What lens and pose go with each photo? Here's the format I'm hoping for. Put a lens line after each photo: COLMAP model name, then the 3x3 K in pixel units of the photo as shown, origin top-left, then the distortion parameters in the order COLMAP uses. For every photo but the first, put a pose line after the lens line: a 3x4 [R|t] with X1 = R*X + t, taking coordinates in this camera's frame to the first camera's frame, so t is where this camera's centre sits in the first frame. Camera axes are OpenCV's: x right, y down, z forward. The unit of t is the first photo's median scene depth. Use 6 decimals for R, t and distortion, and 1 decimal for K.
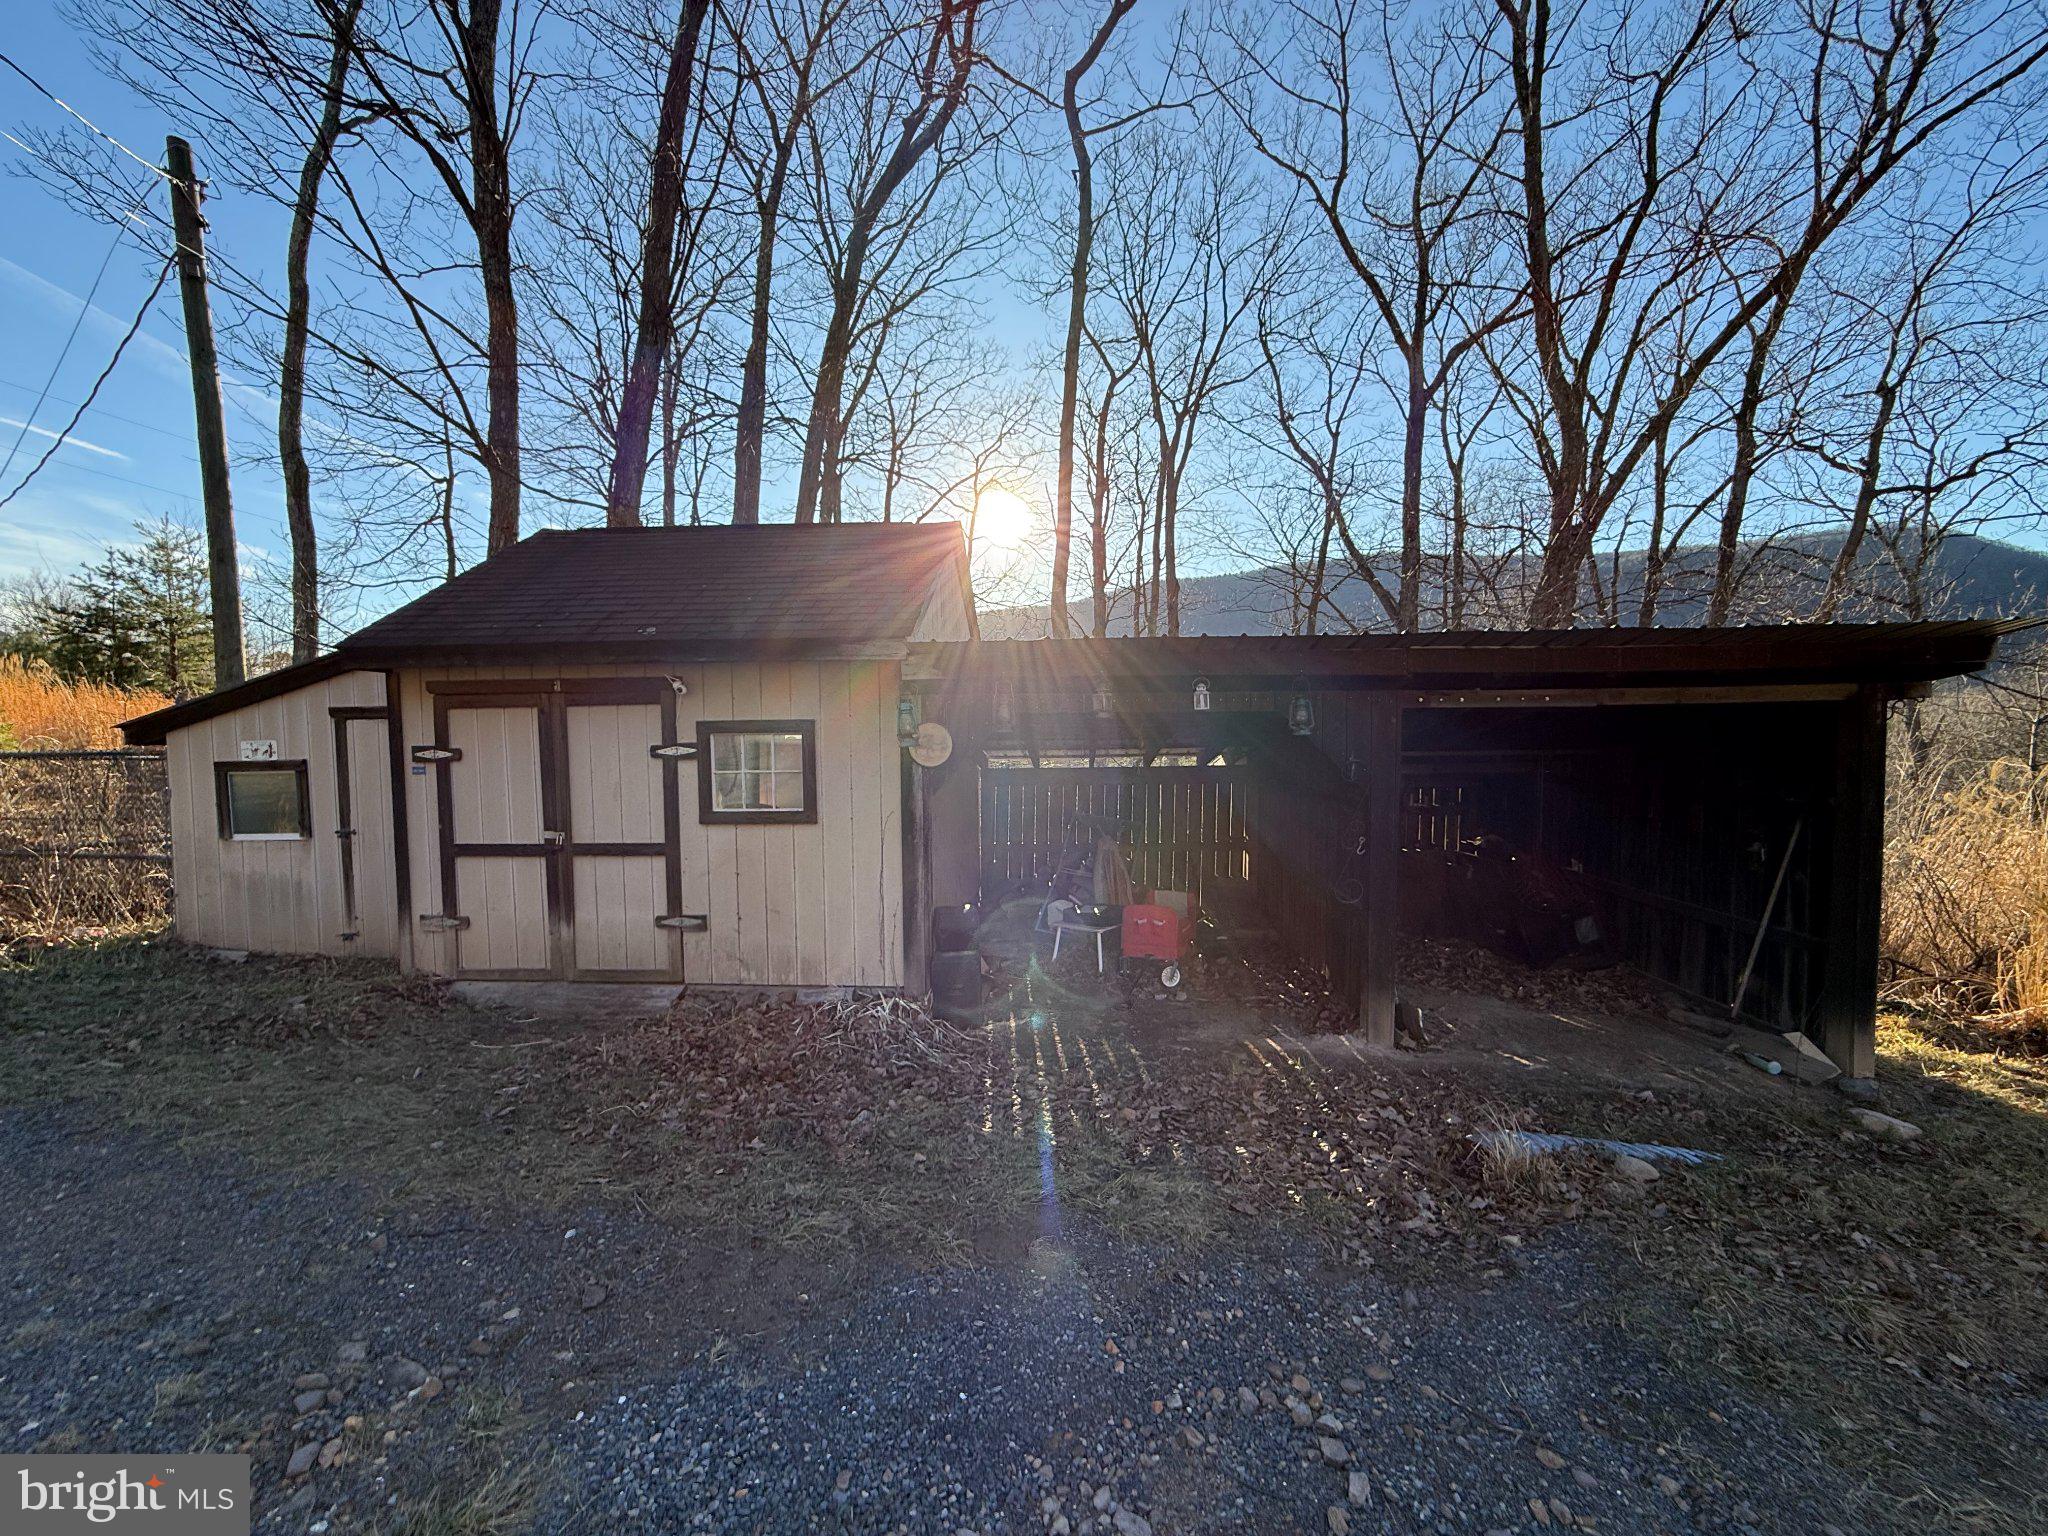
lens RADIAL K [[815.1, 0, 1020.6], [0, 815.1, 772.8], [0, 0, 1]] dist [-0.003712, 0.000606]
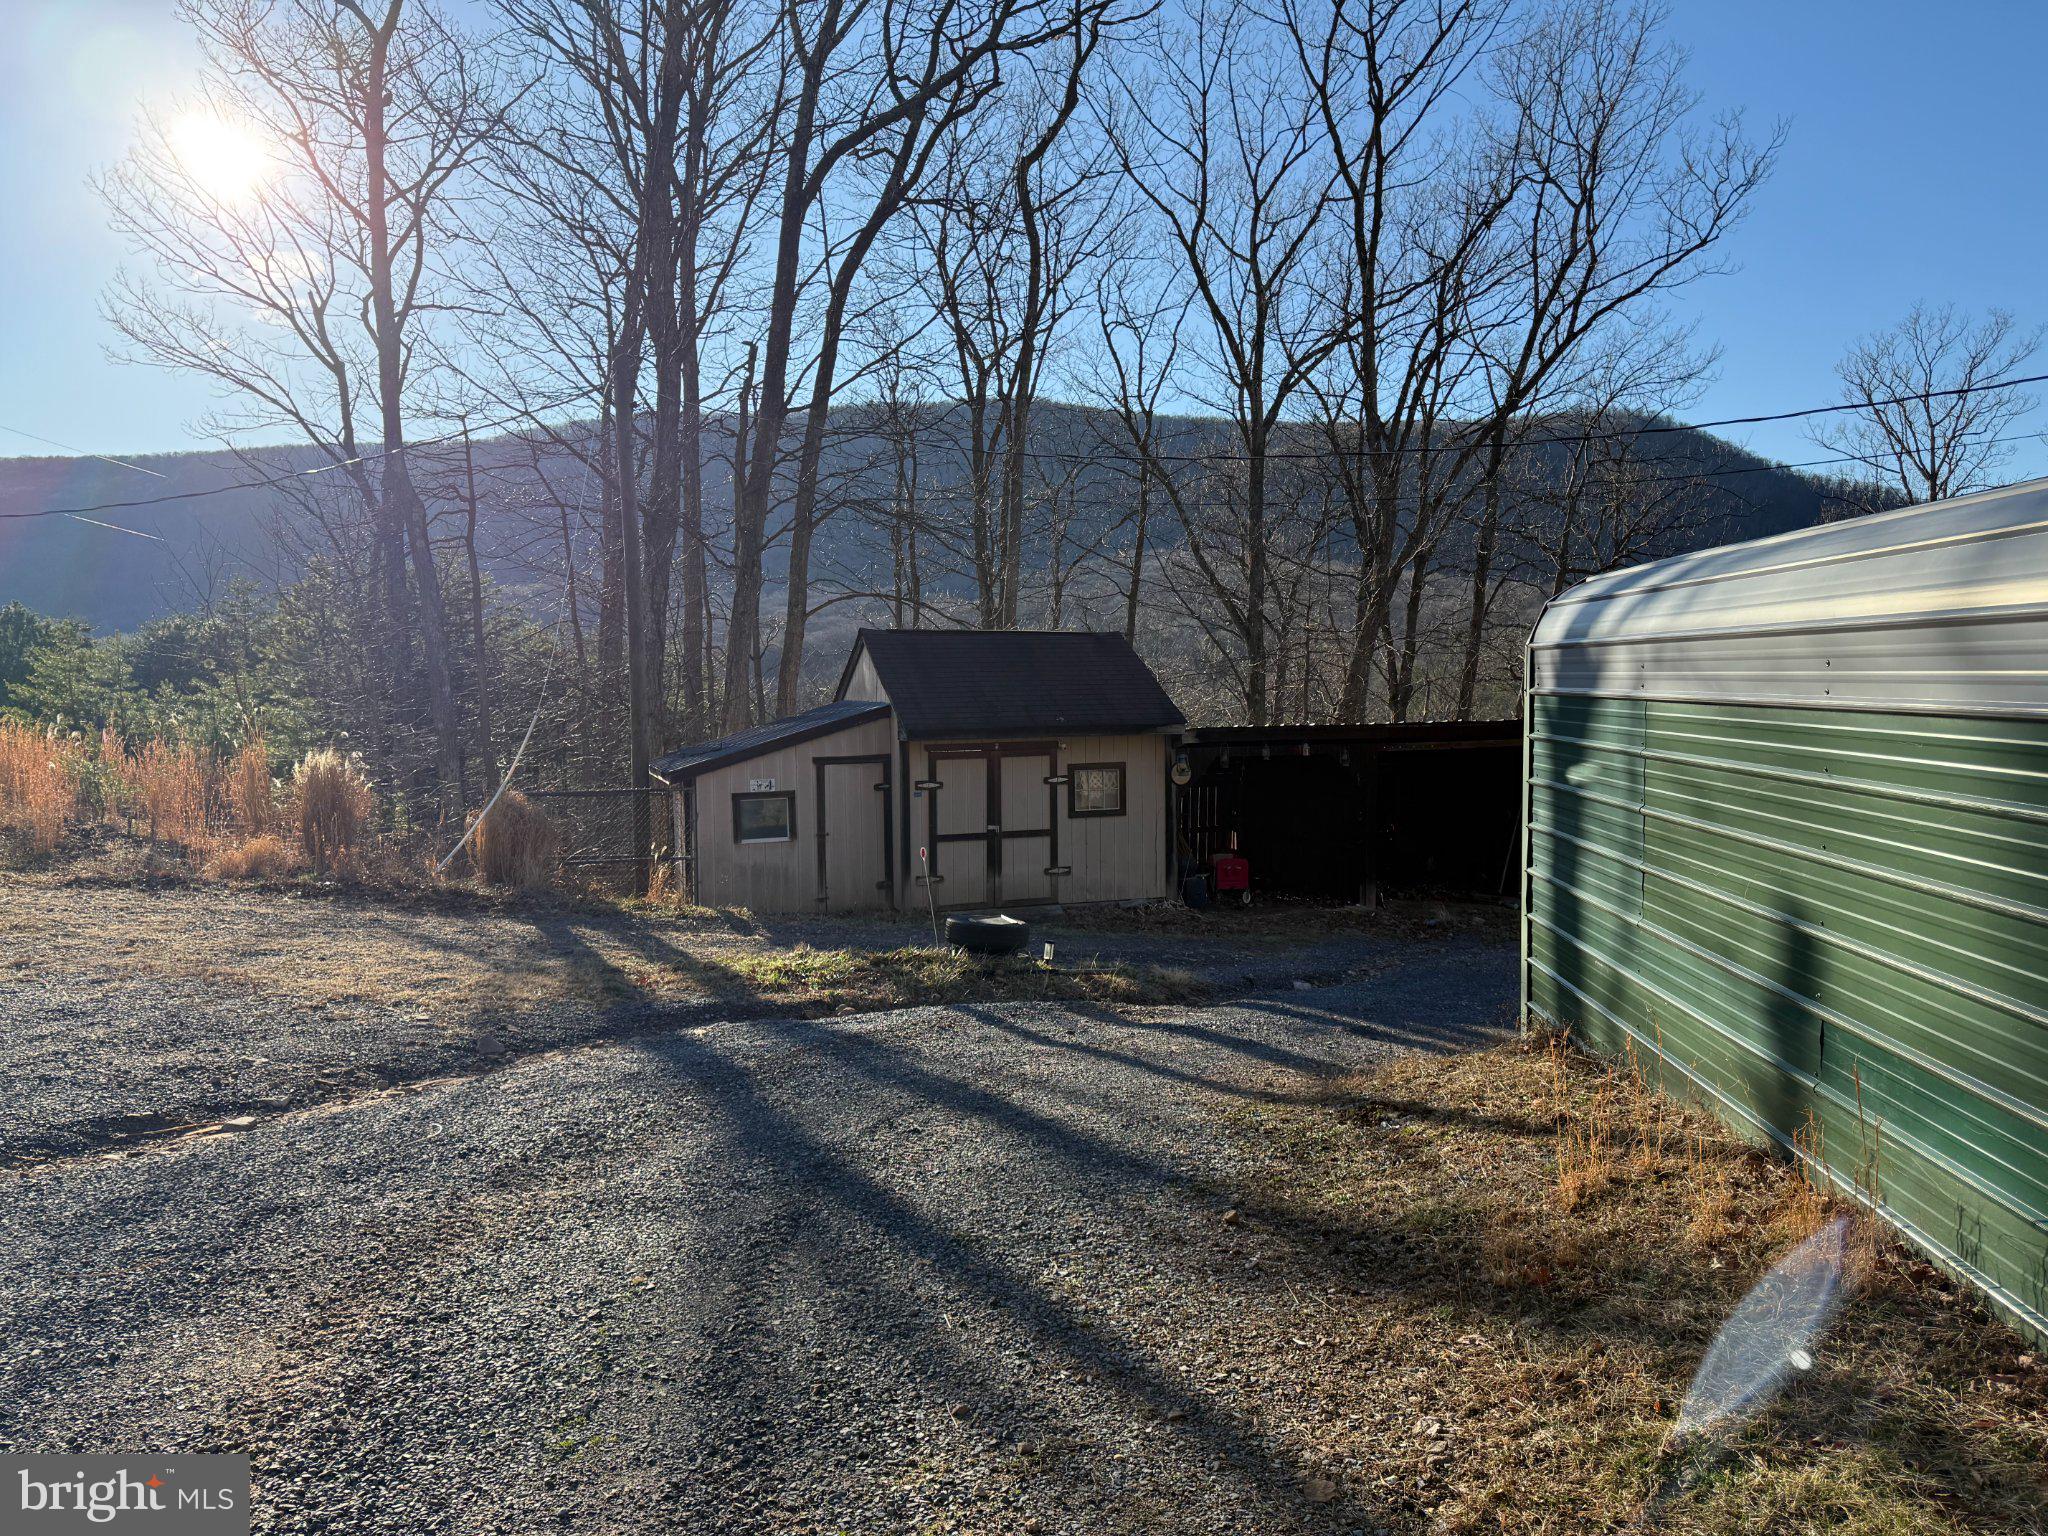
lens RADIAL K [[1442.7, 0, 1037.2], [0, 1442.7, 773.6], [0, 0, 1]] dist [0.040009, -0.020856]
pose [[0.911253, -0.027768, 0.410911, -1.788845], [0.021634, 0.999574, 0.019571, -0.104197], [-0.411280, -0.008945, 0.911465, -1.973825]]
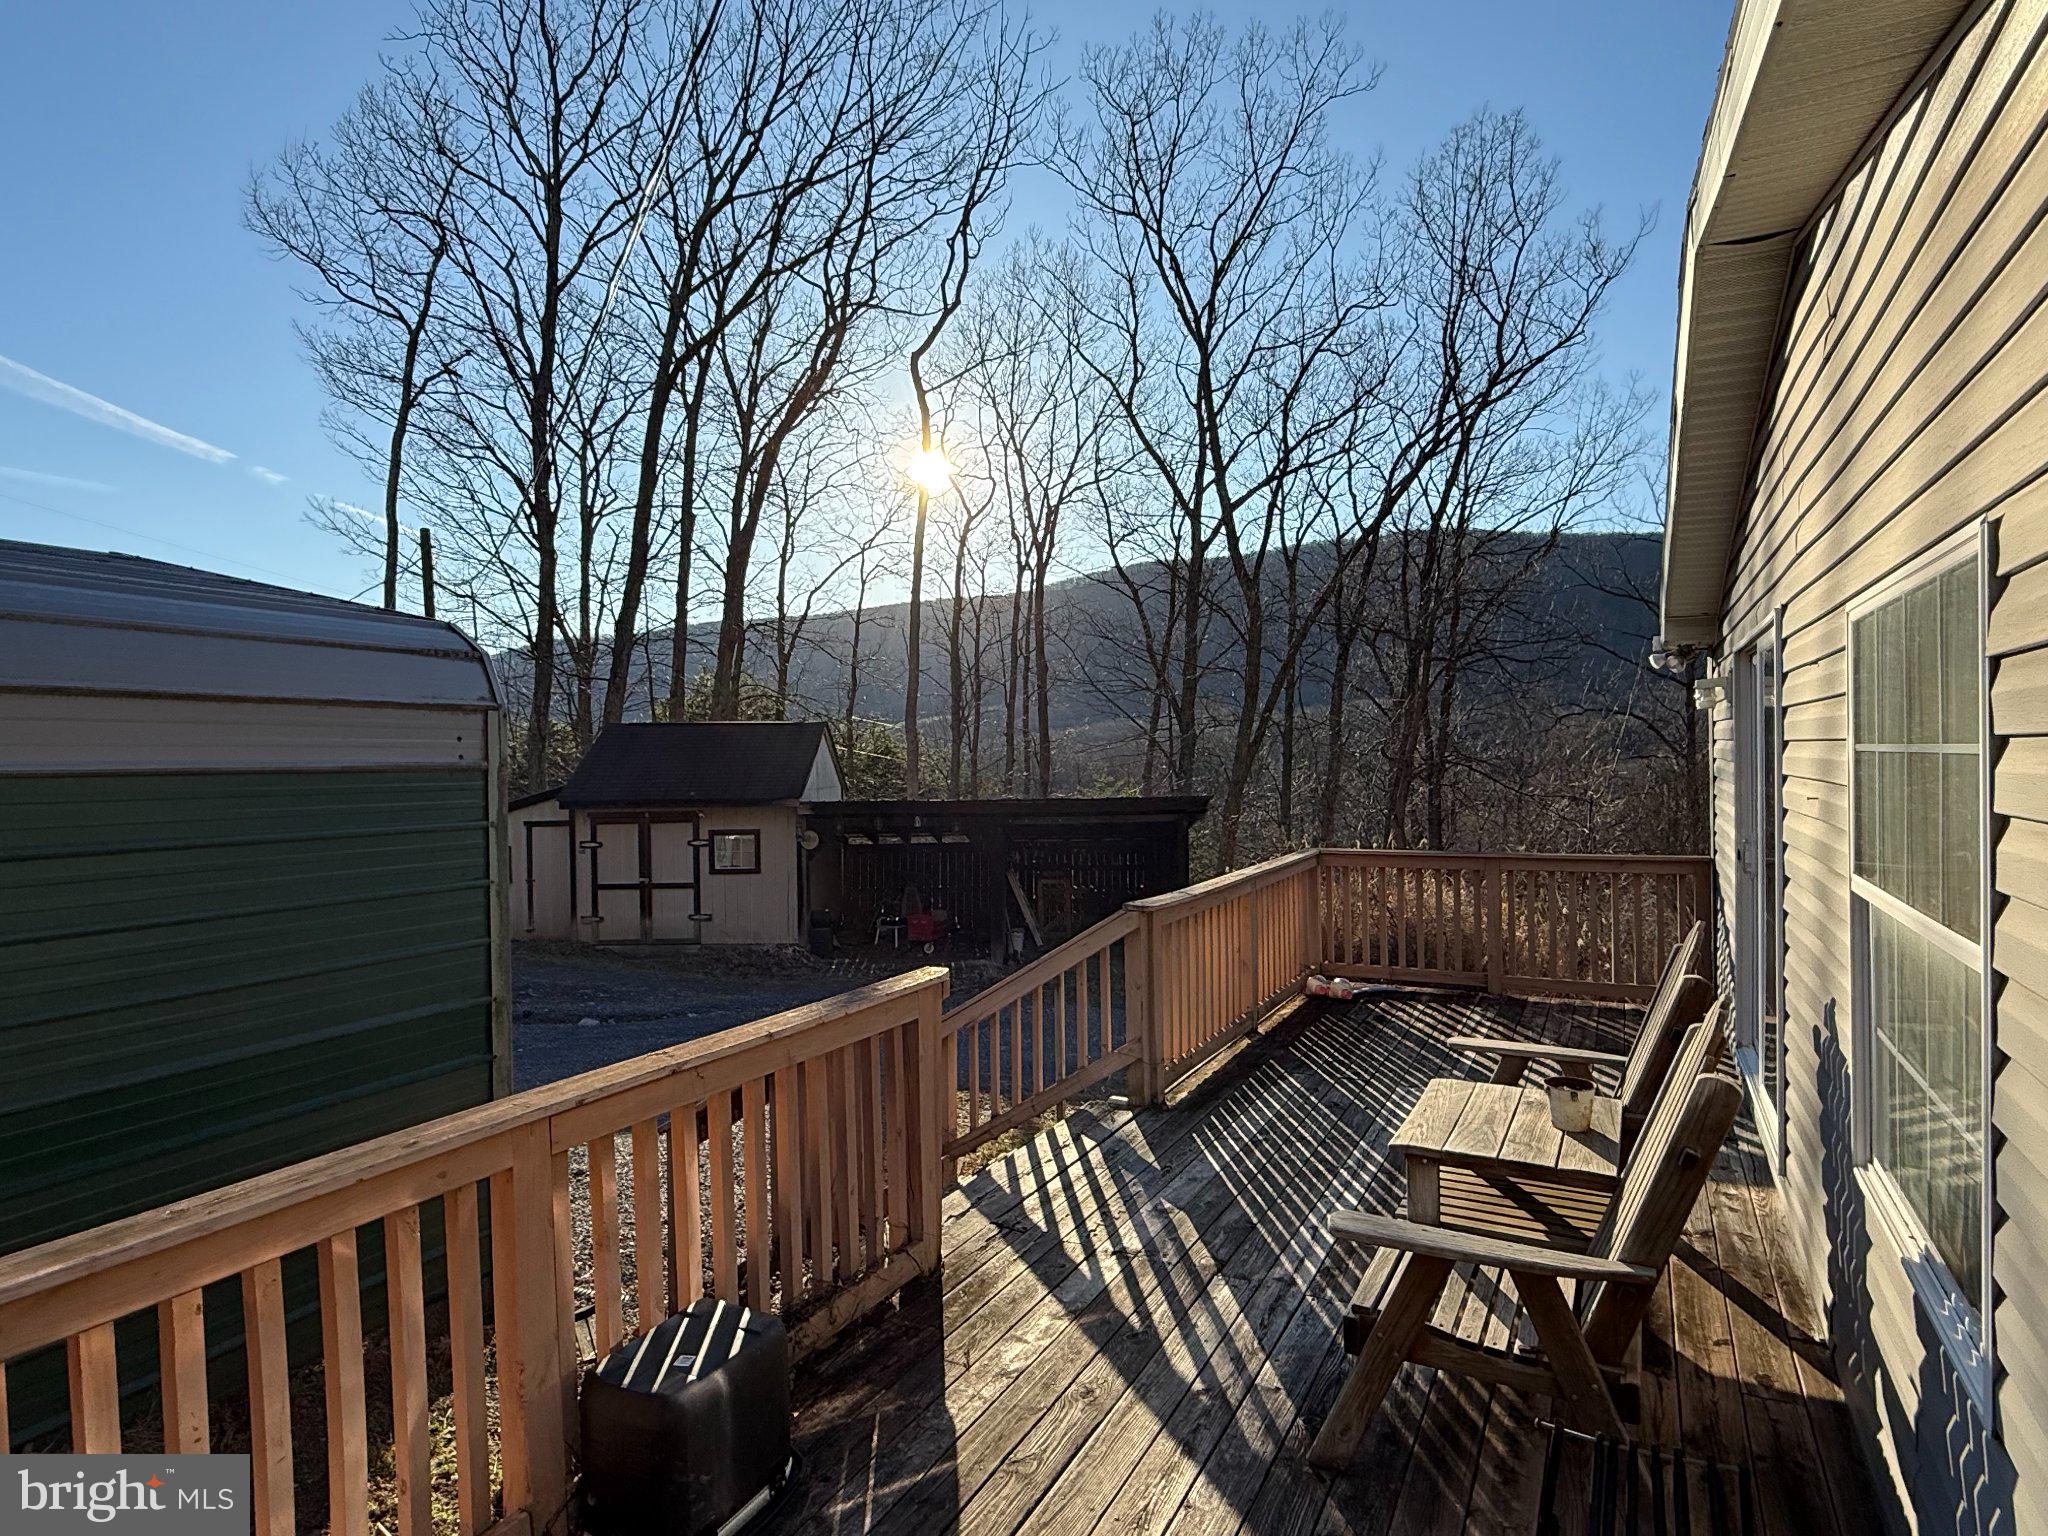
lens RADIAL K [[1116.3, 0, 1022.7], [0, 1116.3, 778.8], [0, 0, 1]] dist [-0.006132, -0.001052]
pose [[0.998295, -0.005828, 0.058081, 0.305506], [0.007917, 0.999328, -0.035791, -0.085048], [-0.057834, 0.036190, 0.997670, -2.171687]]
